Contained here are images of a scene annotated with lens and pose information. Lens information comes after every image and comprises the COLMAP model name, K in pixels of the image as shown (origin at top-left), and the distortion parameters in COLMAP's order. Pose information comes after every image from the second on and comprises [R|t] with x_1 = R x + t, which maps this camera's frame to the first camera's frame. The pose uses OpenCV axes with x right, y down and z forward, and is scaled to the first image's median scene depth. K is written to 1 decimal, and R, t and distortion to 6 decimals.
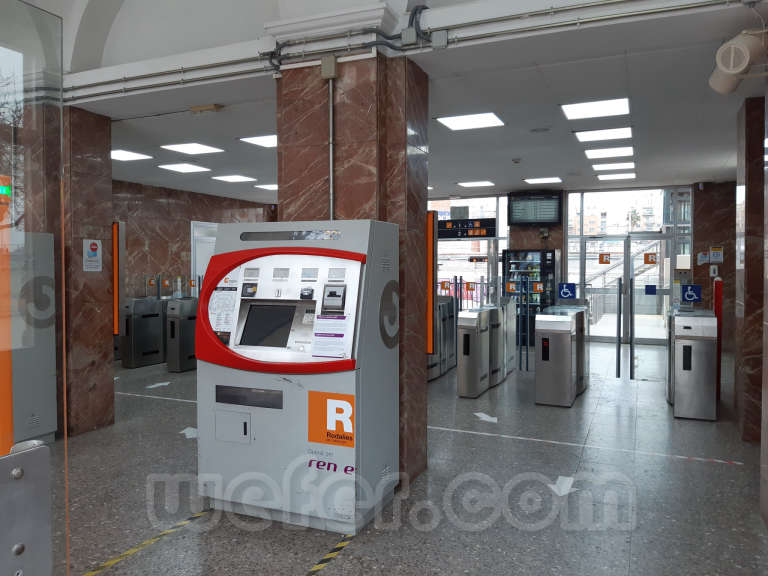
lens RADIAL K [[595.0, 0, 383.3], [0, 595.0, 280.1], [0, 0, 1]] dist [0.077195, -0.127706]
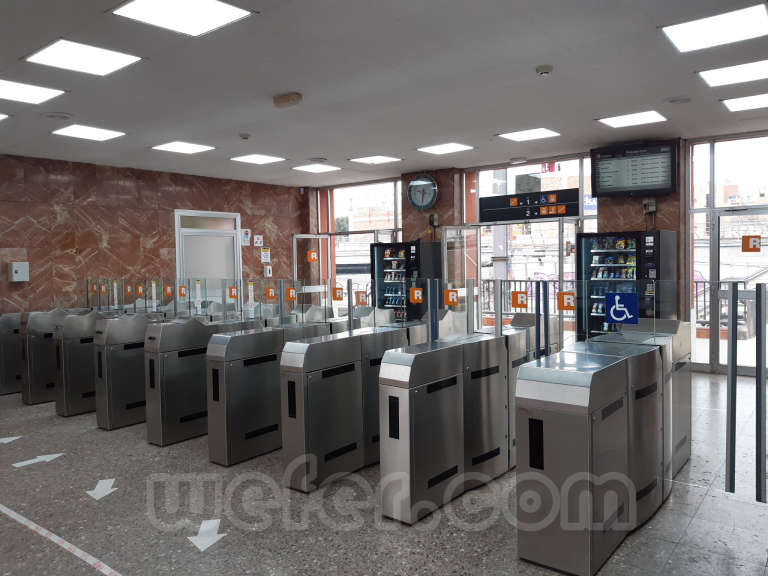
lens RADIAL K [[595.0, 0, 383.3], [0, 595.0, 280.1], [0, 0, 1]] dist [0.077195, -0.127706]
pose [[0.967650, -0.009872, -0.252105, 0.152728], [0.013235, 0.999845, 0.011649, -0.009673], [0.251951, -0.014609, 0.967630, 0.290621]]
